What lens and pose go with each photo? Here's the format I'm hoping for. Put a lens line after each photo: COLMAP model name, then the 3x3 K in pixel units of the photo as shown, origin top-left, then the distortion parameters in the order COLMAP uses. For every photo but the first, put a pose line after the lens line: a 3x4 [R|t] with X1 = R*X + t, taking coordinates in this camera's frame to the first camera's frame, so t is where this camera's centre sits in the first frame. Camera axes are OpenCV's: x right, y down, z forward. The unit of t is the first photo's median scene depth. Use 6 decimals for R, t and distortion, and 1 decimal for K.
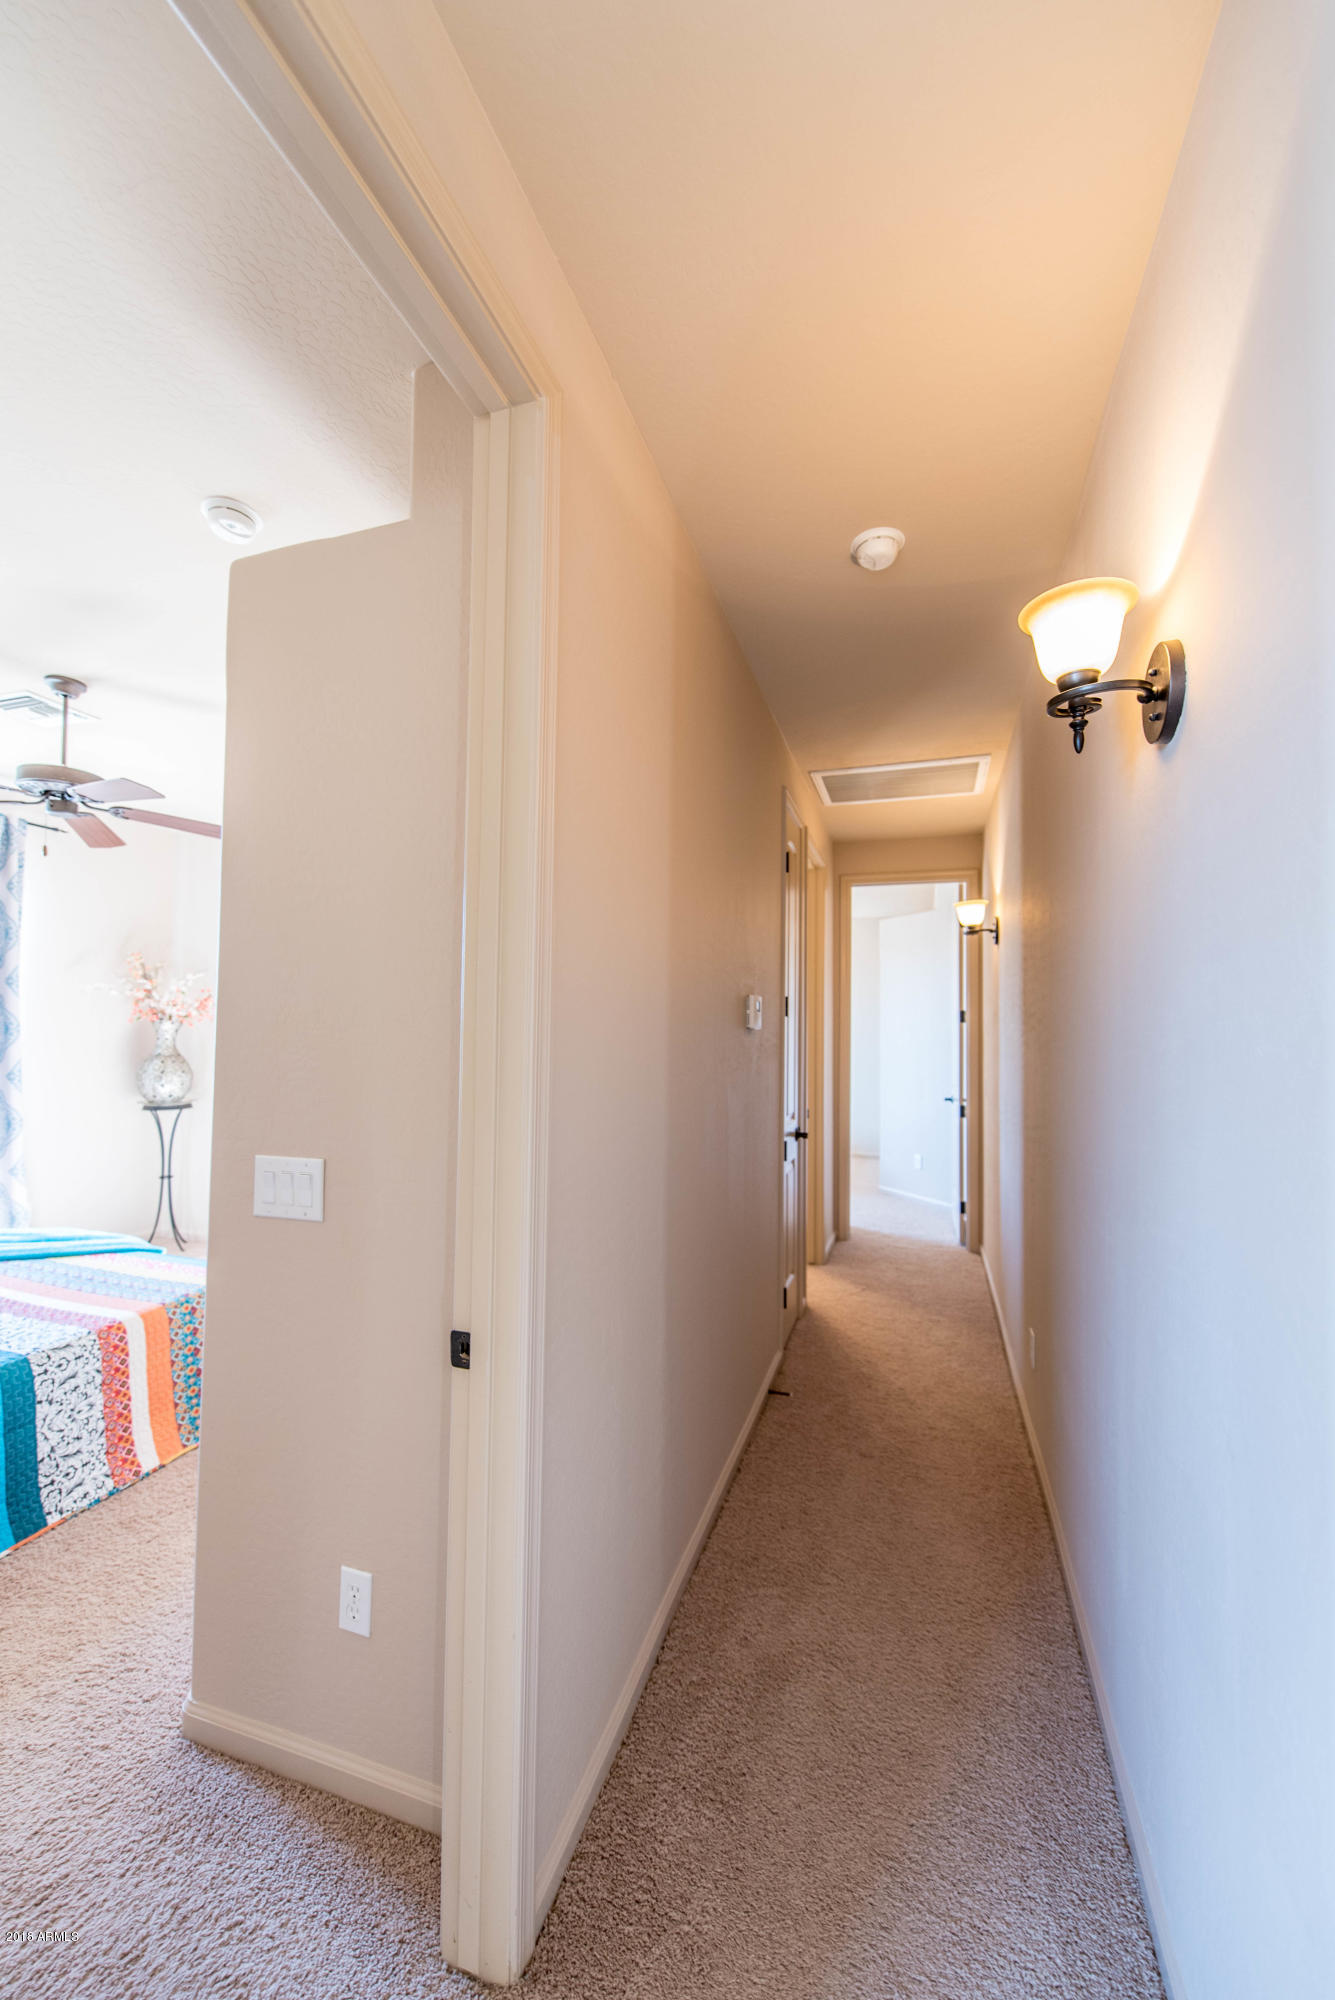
lens RADIAL K [[783.2, 0, 667.5], [0, 783.2, 1000.0], [0, 0, 1]] dist [0.017484, -0.005607]
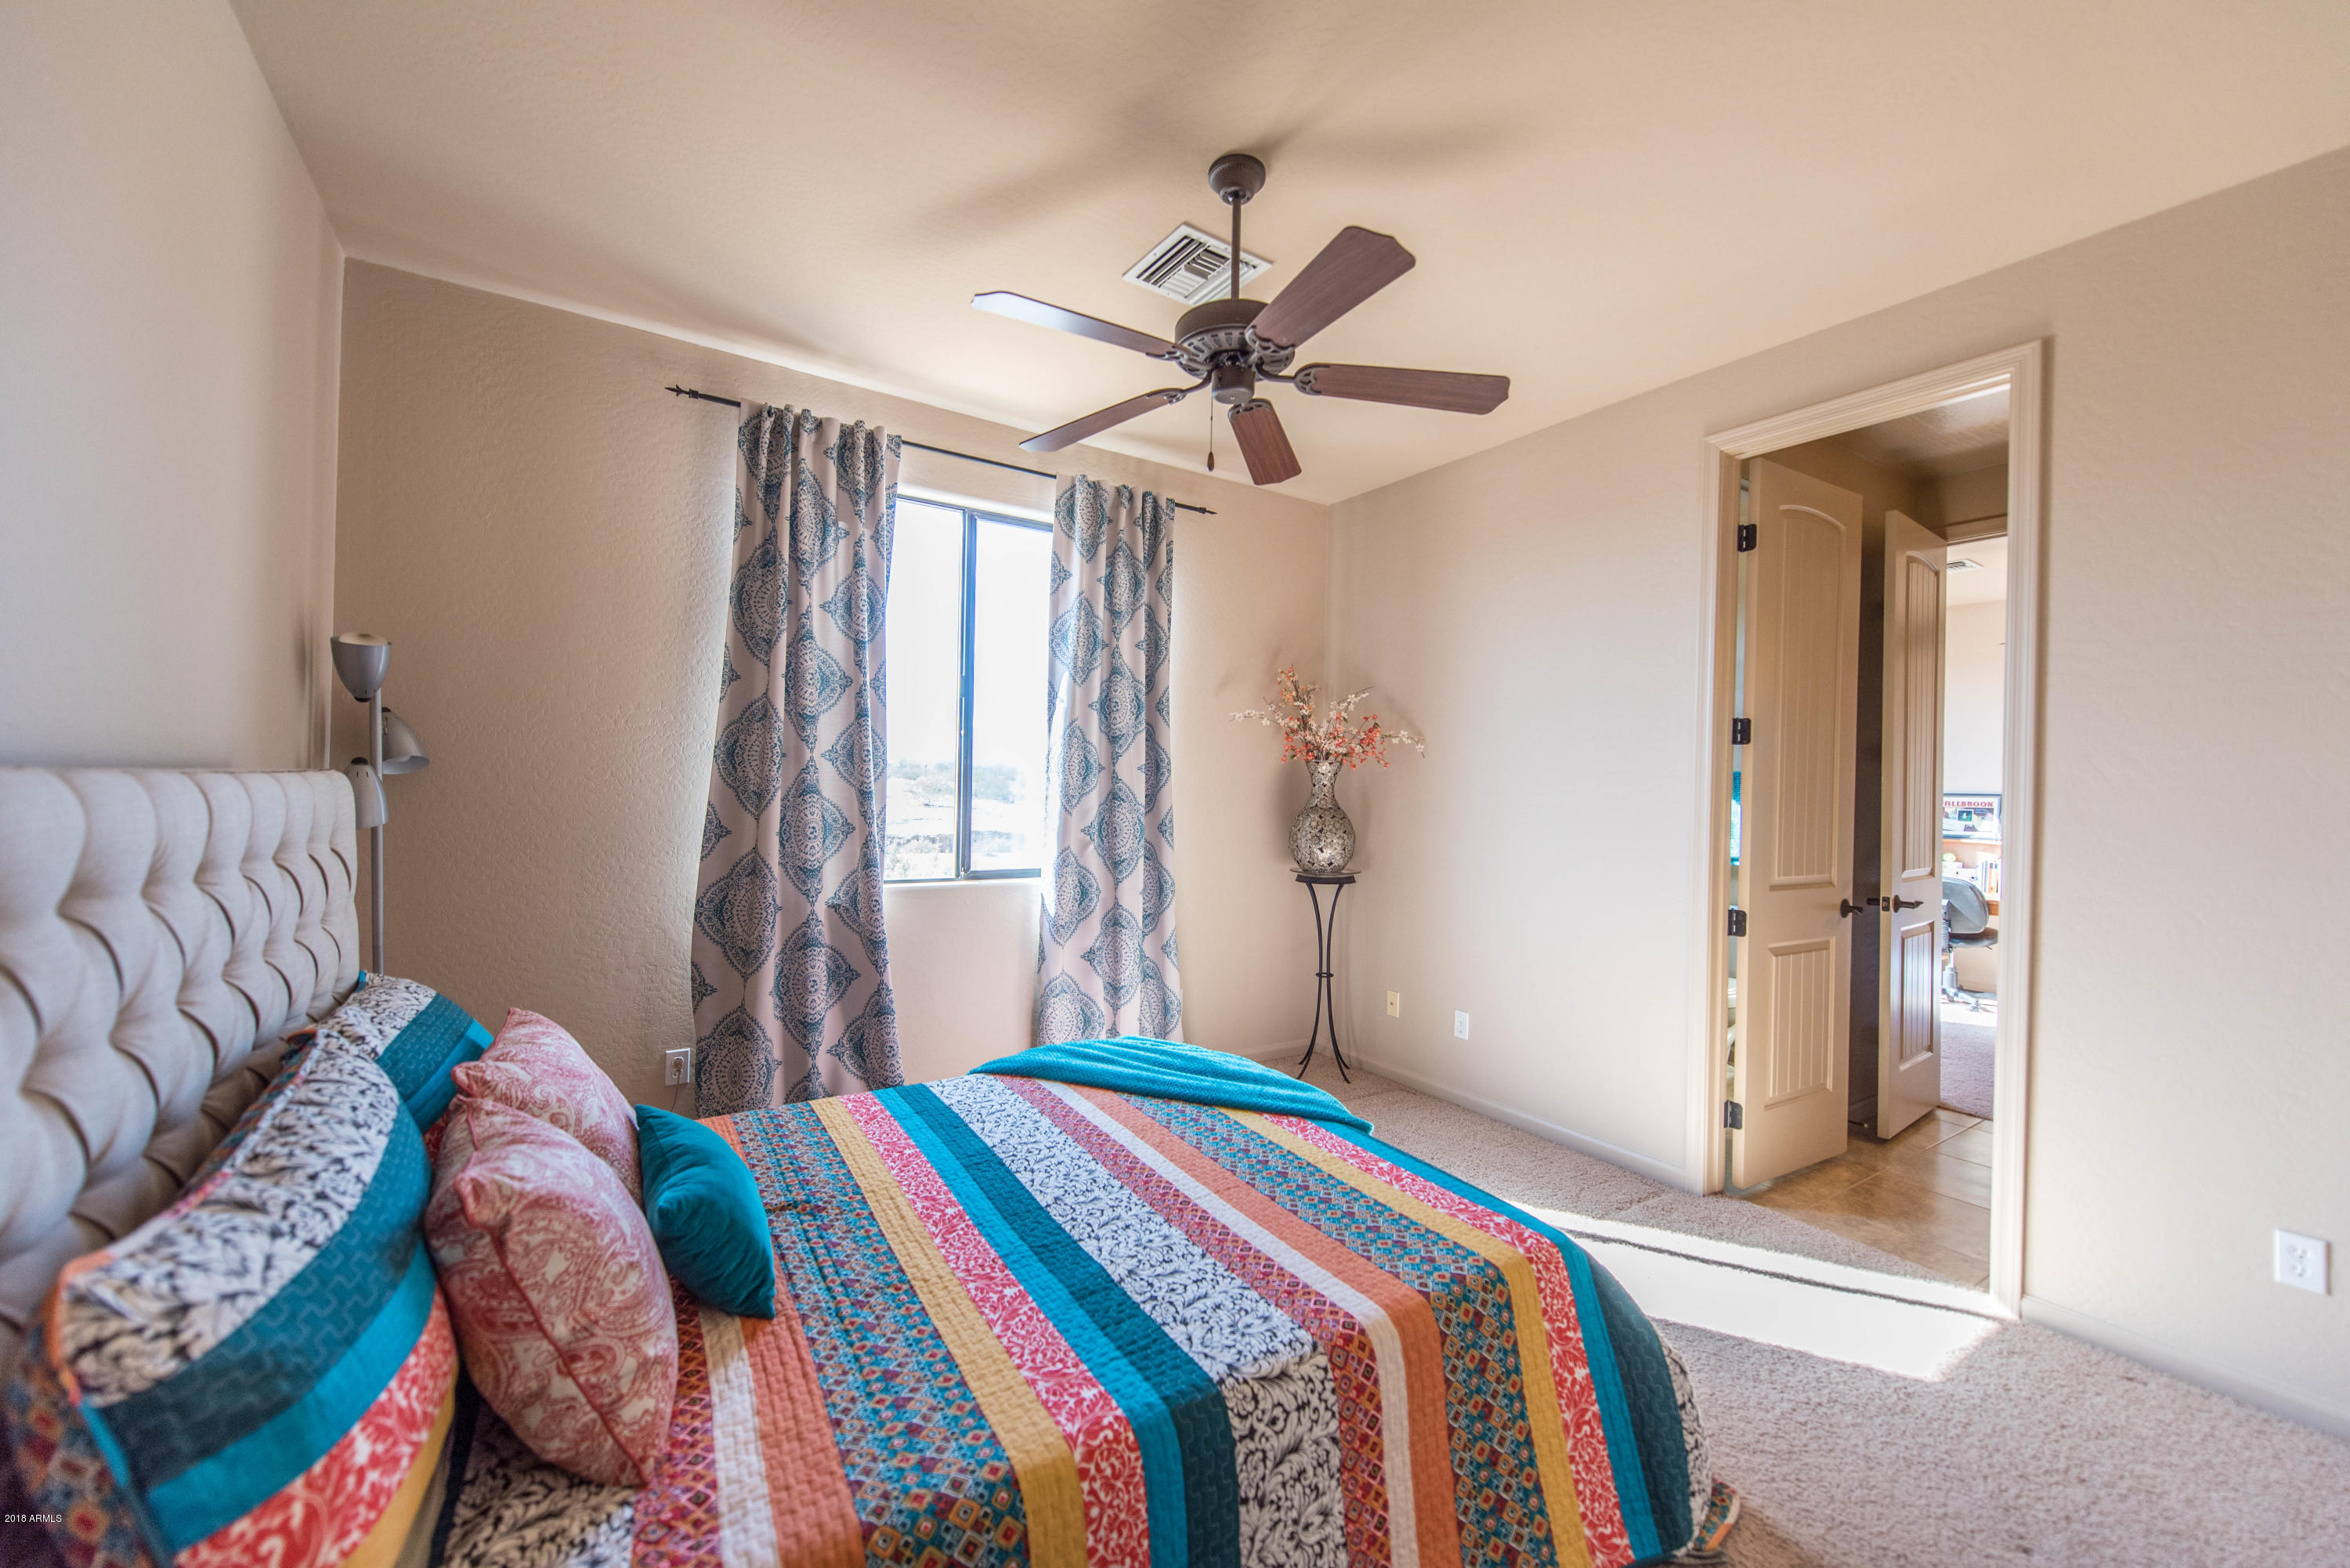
lens RADIAL K [[920.2, 0, 1175.8], [0, 920.2, 781.7], [0, 0, 1]] dist [0.017484, -0.005607]
pose [[0.787589, 0.002903, -0.616194, -0.417289], [0.008956, 0.999829, 0.016158, 0.059073], [0.616135, -0.018245, 0.787429, 0.470091]]
